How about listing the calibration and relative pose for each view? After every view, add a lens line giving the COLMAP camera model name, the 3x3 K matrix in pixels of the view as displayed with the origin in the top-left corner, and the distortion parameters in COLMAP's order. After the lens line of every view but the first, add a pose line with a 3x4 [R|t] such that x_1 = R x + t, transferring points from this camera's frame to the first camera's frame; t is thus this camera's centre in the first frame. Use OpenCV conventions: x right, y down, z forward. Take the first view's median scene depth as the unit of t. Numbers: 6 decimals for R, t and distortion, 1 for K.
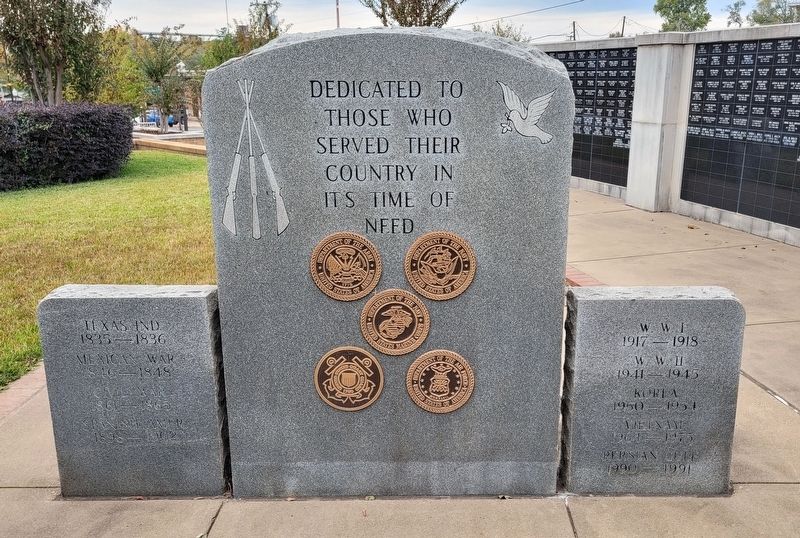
lens RADIAL K [[730.3, 0, 400.7], [0, 730.3, 273.2], [0, 0, 1]] dist [0.013381, 0.000000]
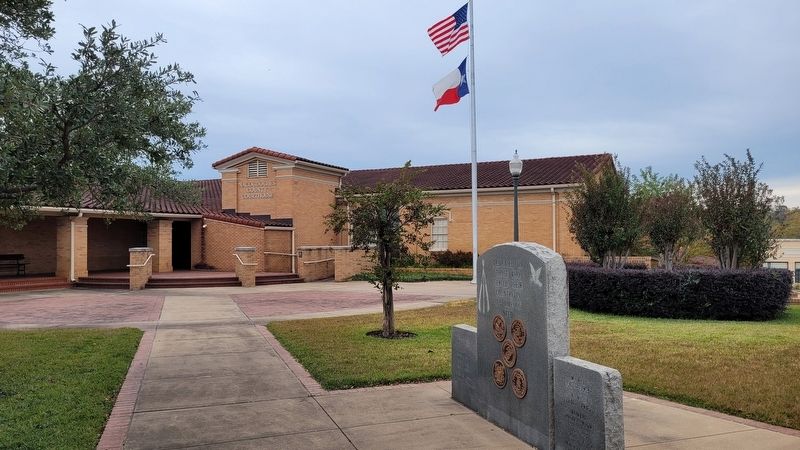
lens RADIAL K [[567.1, 0, 399.4], [0, 567.1, 225.5], [0, 0, 1]] dist [0.021484, -0.005795]
pose [[0.344126, -0.032213, -0.938371, 1.696901], [-0.243786, 0.962070, -0.122429, -0.024835], [0.906723, 0.270892, 0.323220, -0.094027]]
